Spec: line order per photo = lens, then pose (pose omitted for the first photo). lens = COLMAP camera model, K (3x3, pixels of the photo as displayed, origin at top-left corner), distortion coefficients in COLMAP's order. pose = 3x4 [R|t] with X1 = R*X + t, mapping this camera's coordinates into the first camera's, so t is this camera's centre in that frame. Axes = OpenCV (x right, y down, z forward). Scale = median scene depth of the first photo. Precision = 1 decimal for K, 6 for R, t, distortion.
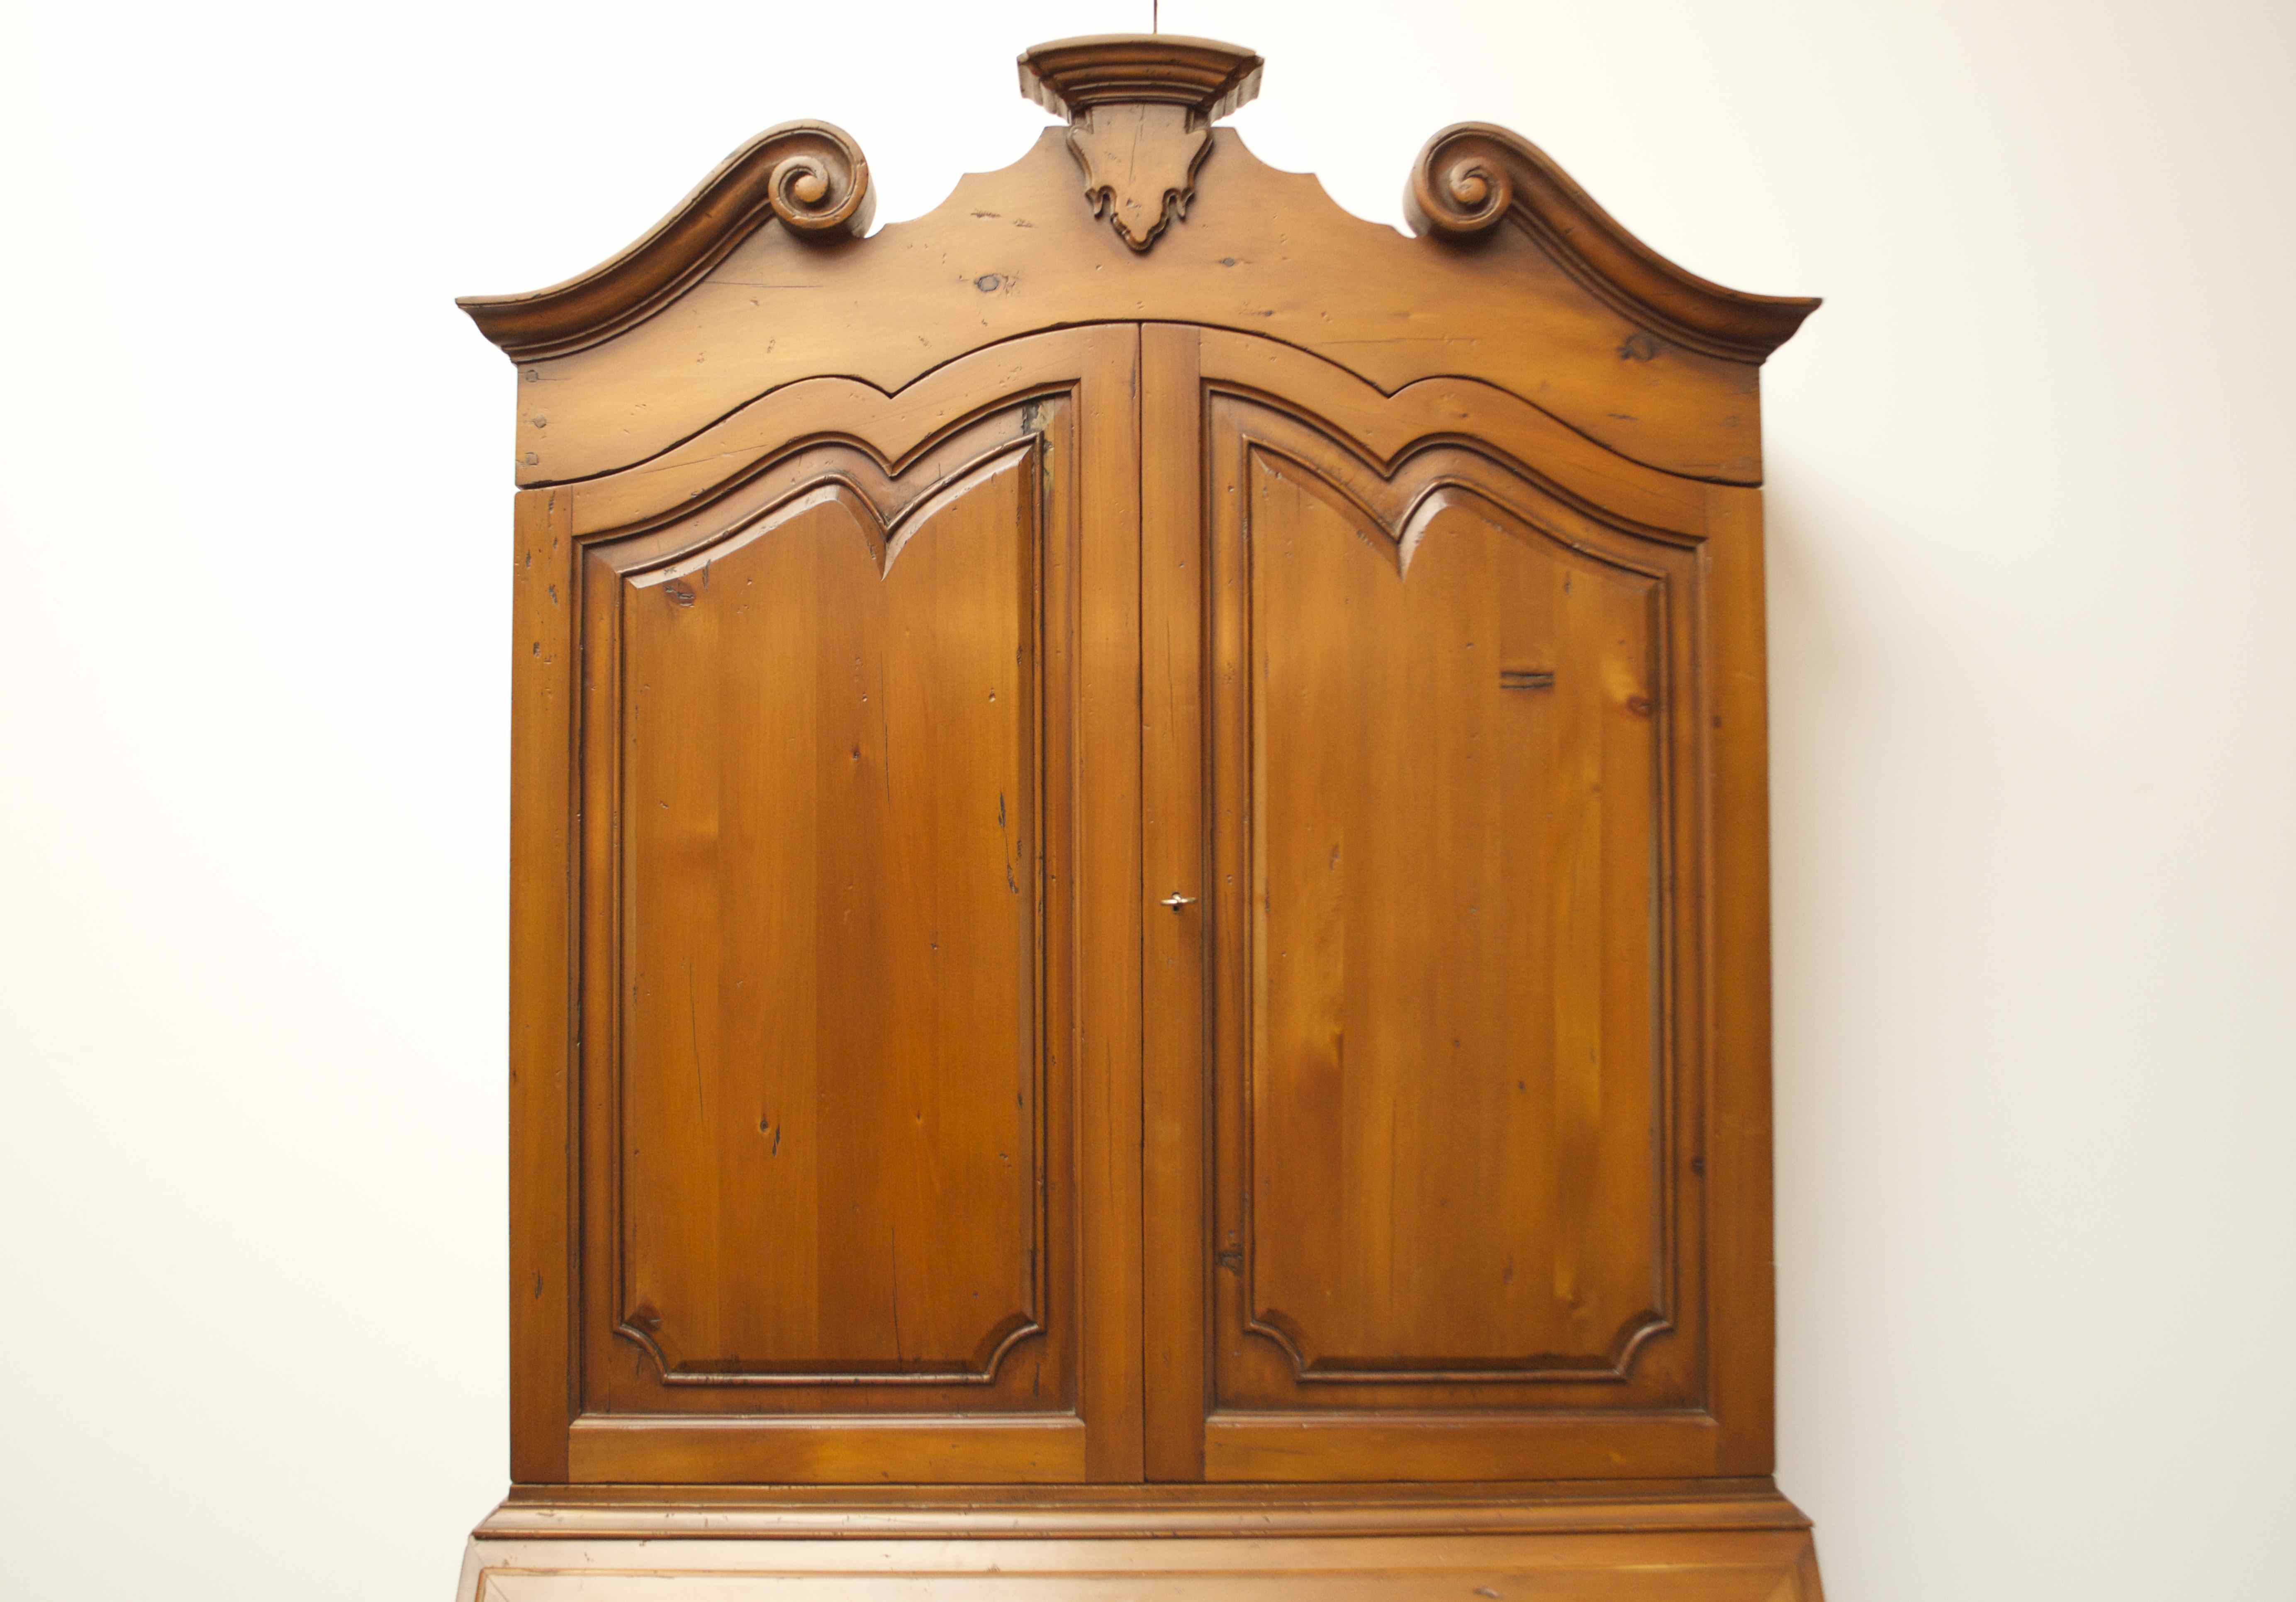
lens RADIAL K [[2152.6, 0, 1148.0], [0, 2152.6, 801.0], [0, 0, 1]] dist [-0.089244, -0.000403]
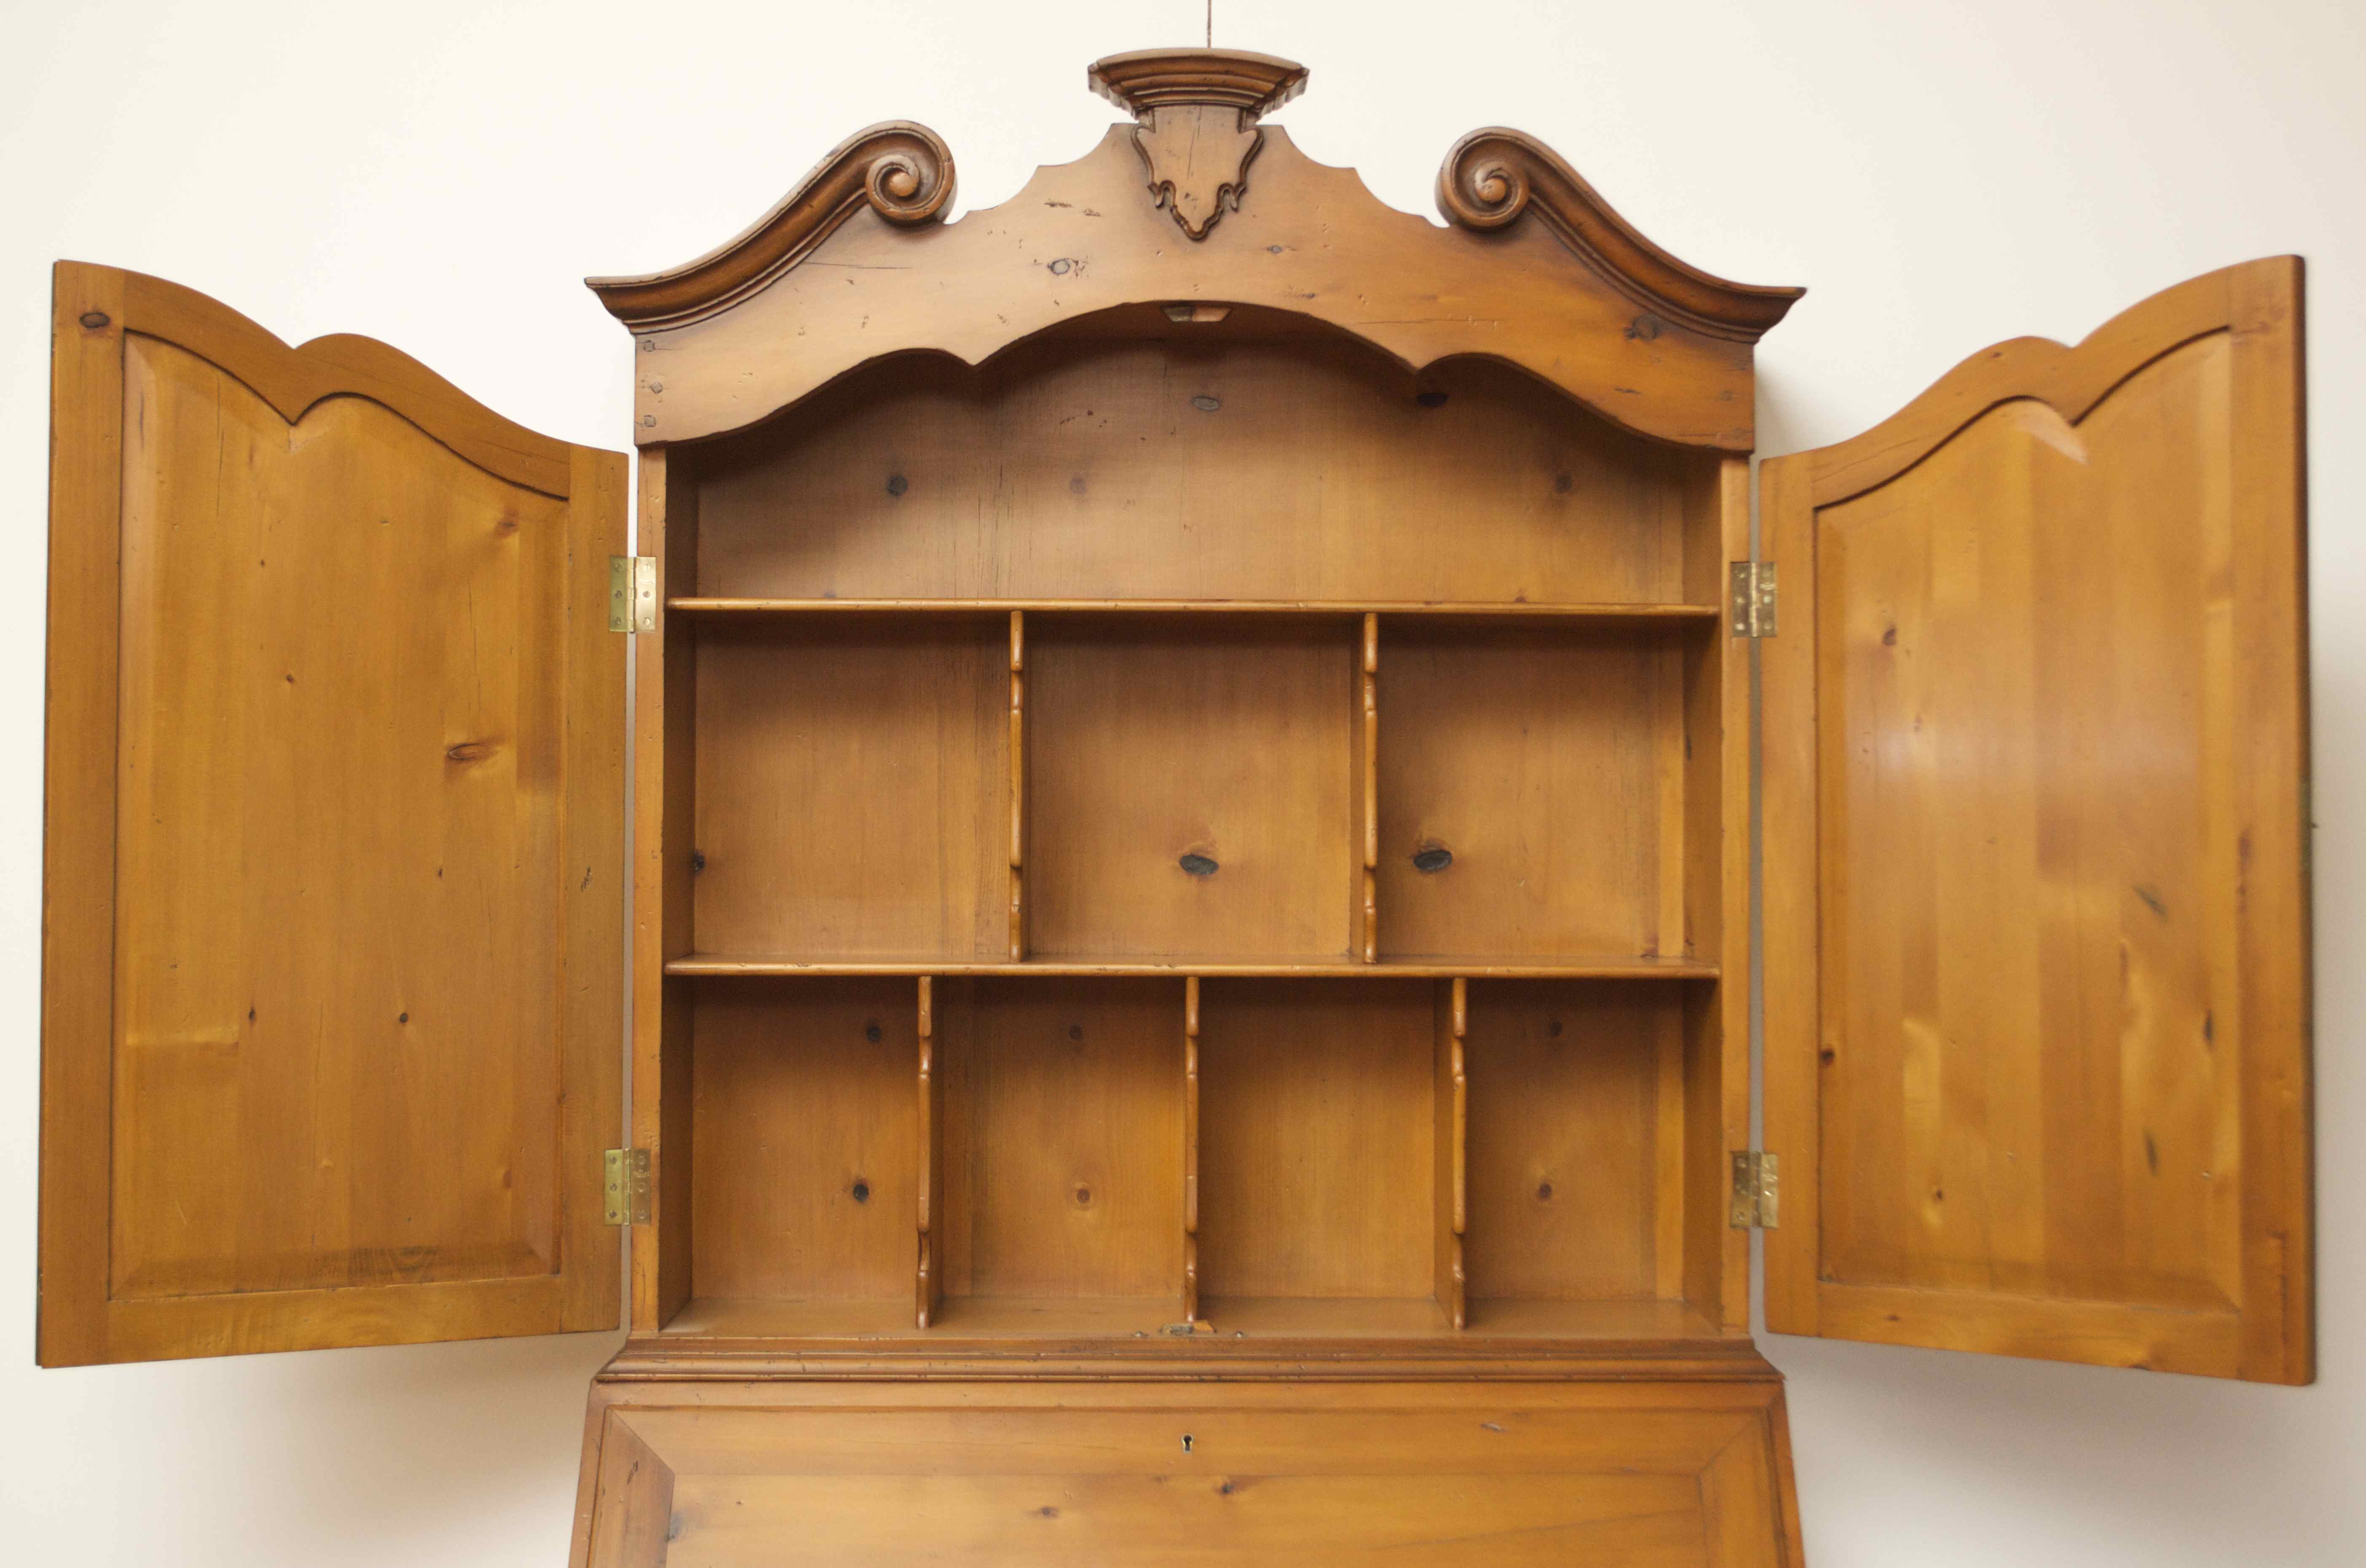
lens RADIAL K [[3396.1, 0, 1183.0], [0, 3396.1, 784.0], [0, 0, 1]] dist [-0.026144, -0.039232]
pose [[0.999907, 0.008107, 0.010938, -0.027912], [-0.008269, 0.999856, 0.014789, 0.000647], [-0.010817, -0.014879, 0.999831, -0.775267]]
